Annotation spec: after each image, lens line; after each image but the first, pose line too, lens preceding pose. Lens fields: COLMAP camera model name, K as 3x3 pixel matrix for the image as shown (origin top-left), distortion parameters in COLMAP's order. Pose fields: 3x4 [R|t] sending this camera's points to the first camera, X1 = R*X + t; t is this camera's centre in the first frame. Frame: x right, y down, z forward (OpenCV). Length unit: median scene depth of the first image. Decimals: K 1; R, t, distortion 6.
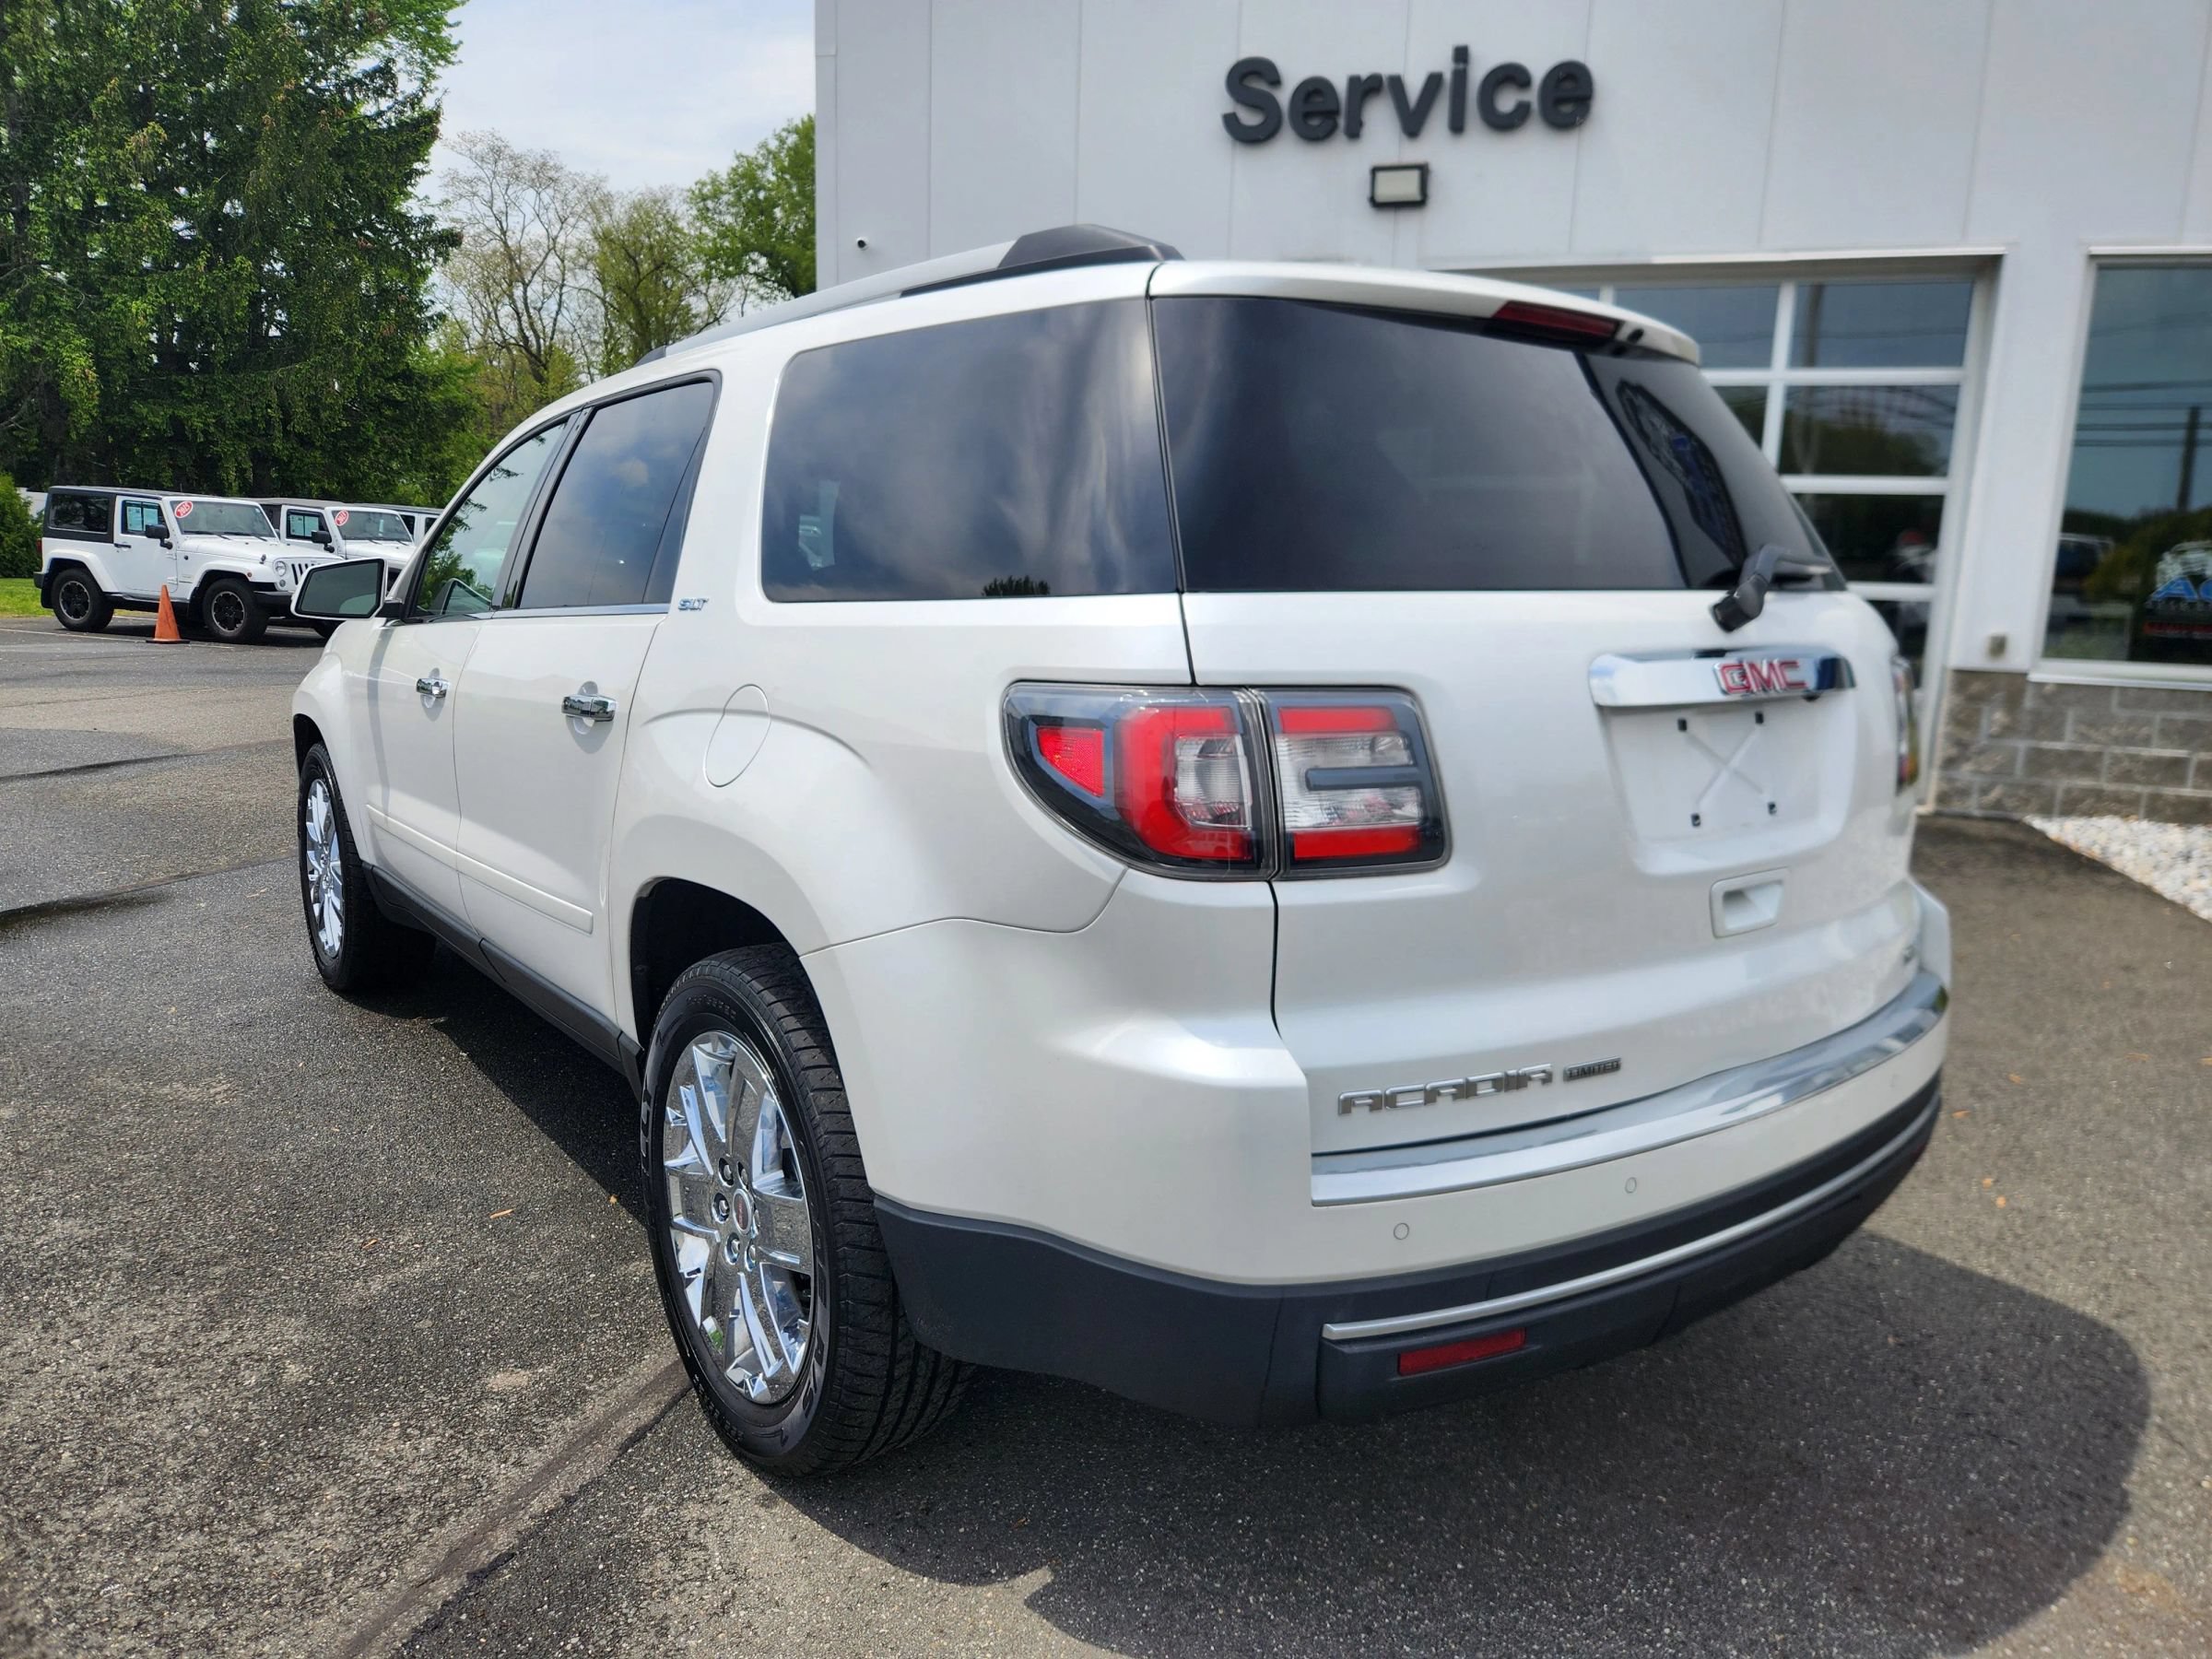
lens RADIAL K [[1490.6, 0, 1116.0], [0, 1490.6, 821.0], [0, 0, 1]] dist [0.066546, -0.056975]
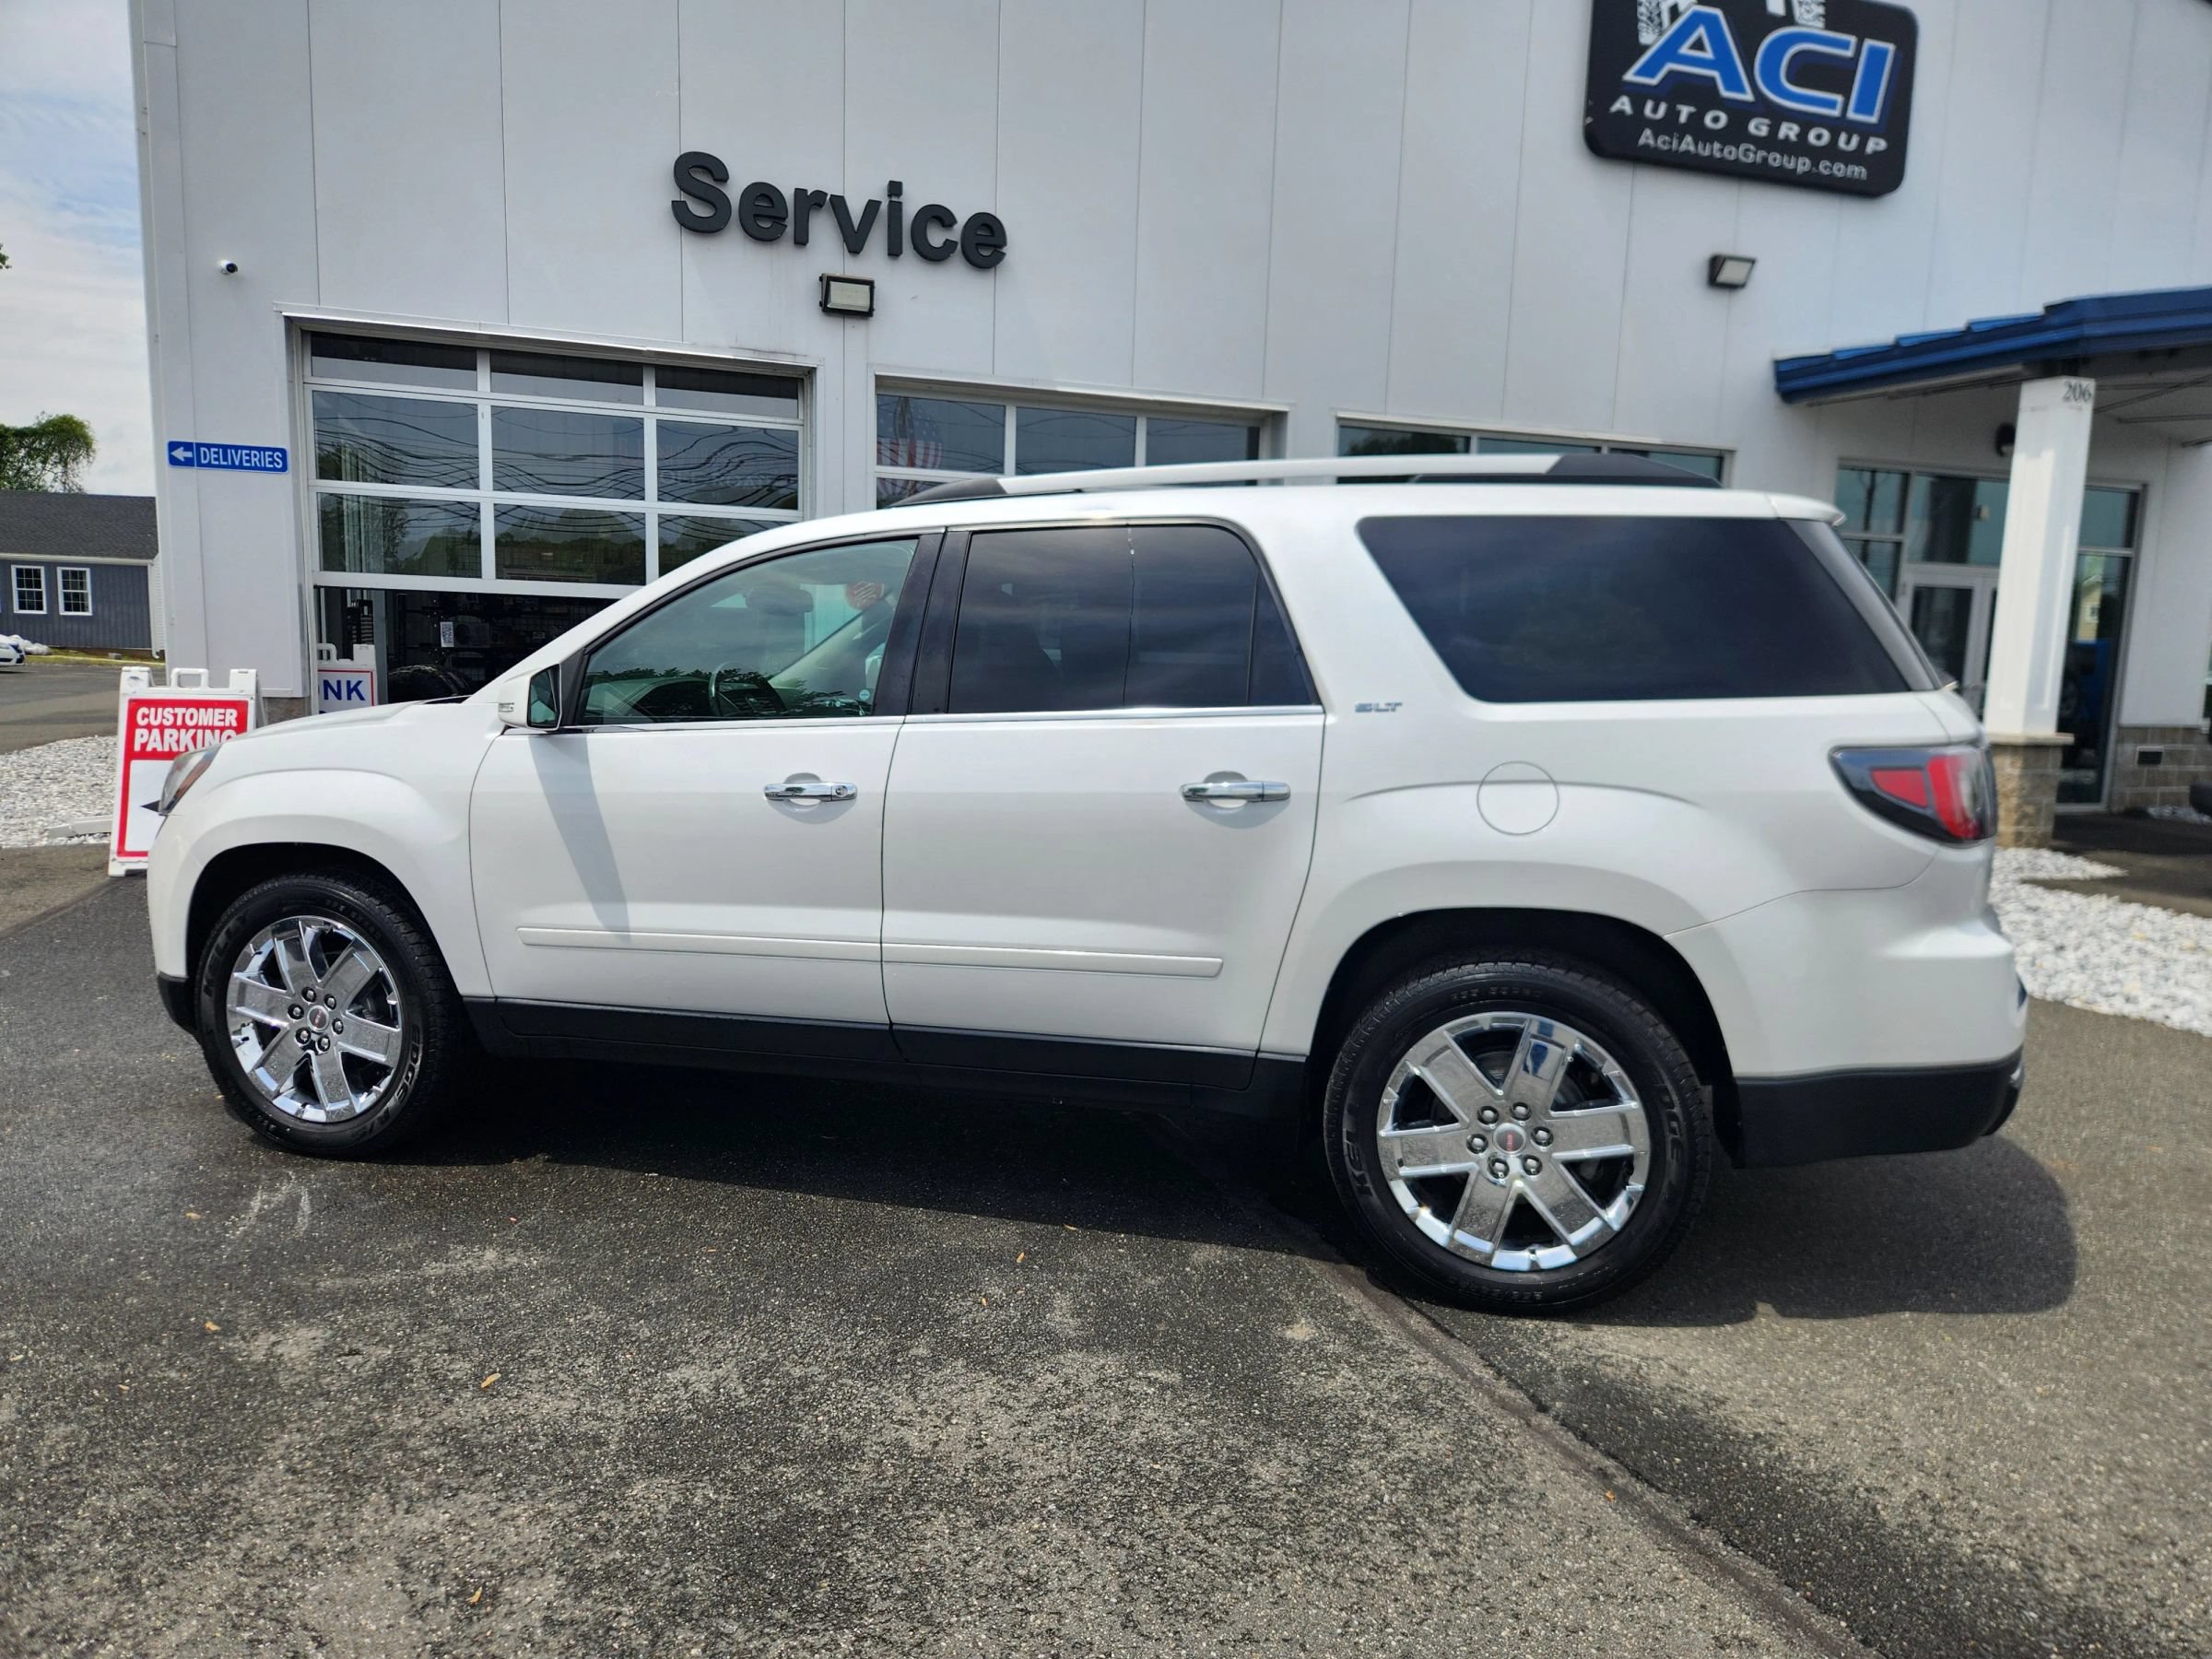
lens RADIAL K [[1490.6, 0, 1107.3], [0, 1490.6, 843.5], [0, 0, 1]] dist [0.066546, -0.056975]
pose [[0.803088, -0.089014, 0.589174, -0.385972], [0.101044, 0.994803, 0.012566, -0.019807], [-0.587230, 0.049441, 0.807909, 0.023179]]
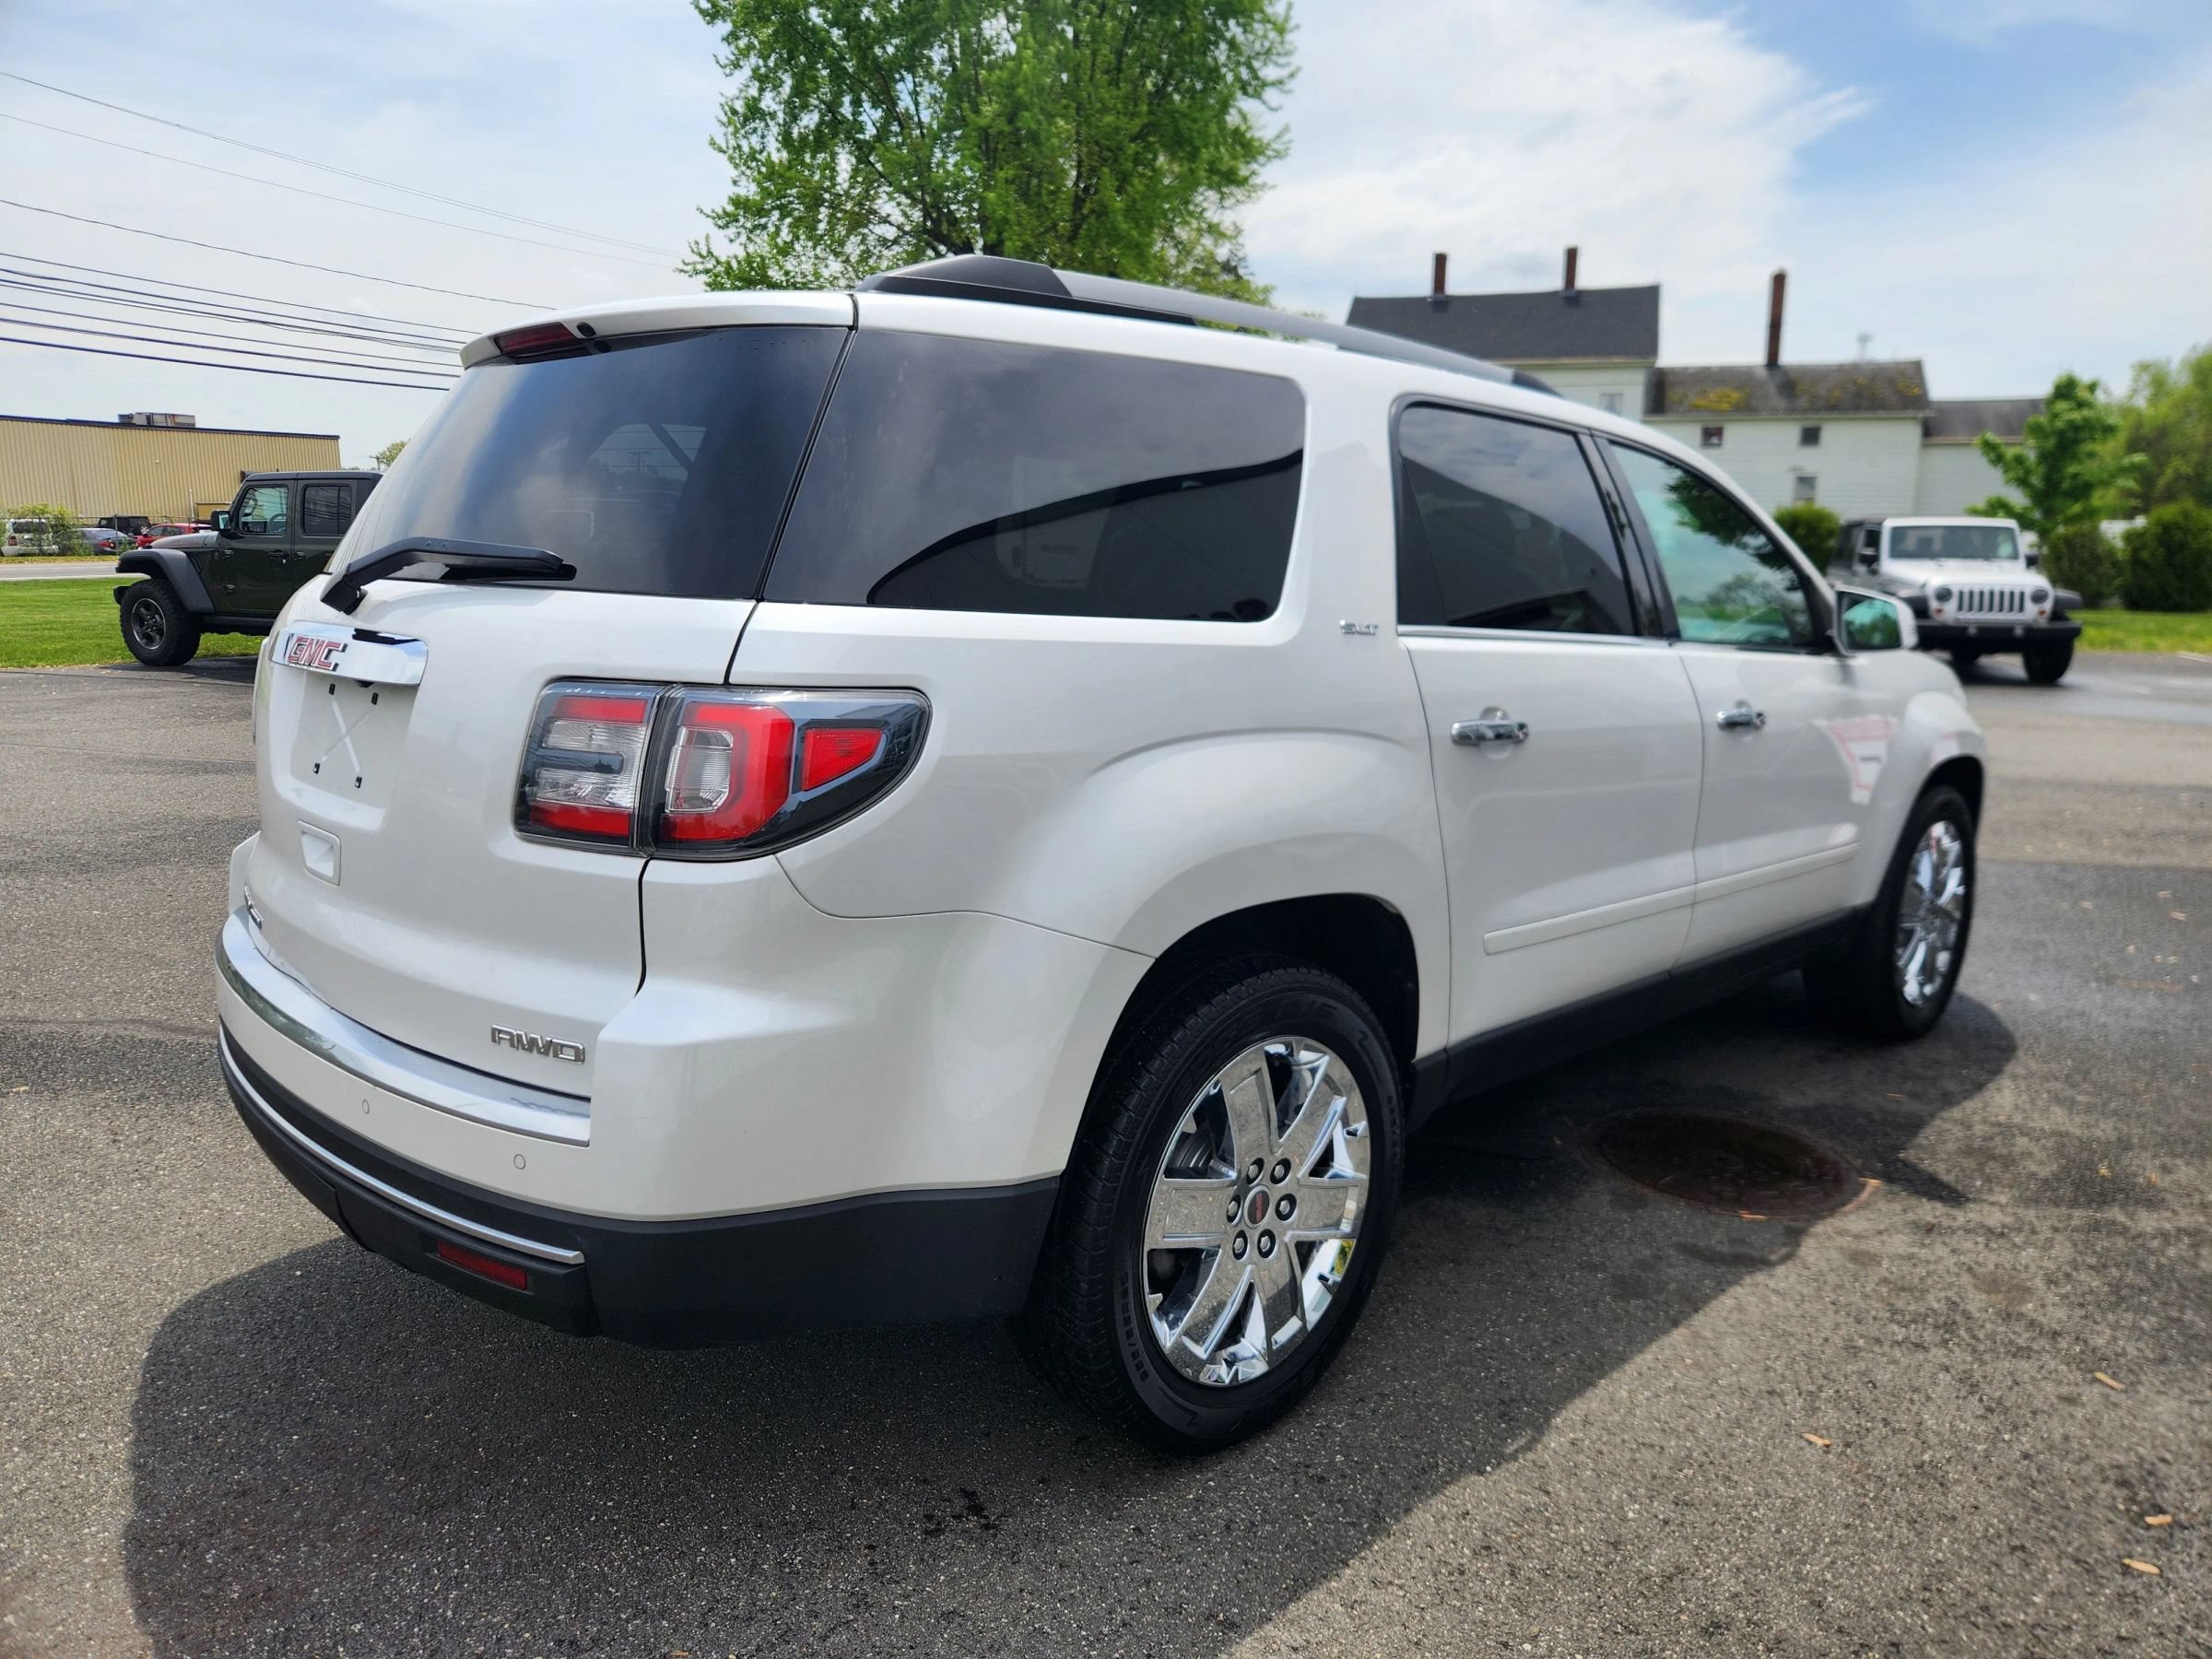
lens RADIAL K [[1490.6, 0, 1112.6], [0, 1490.6, 809.3], [0, 0, 1]] dist [0.066546, -0.056975]
pose [[0.119196, 0.149590, -0.981537, 0.396501], [-0.183008, 0.974957, 0.126363, -0.056996], [0.975859, 0.164567, 0.143587, 0.349090]]
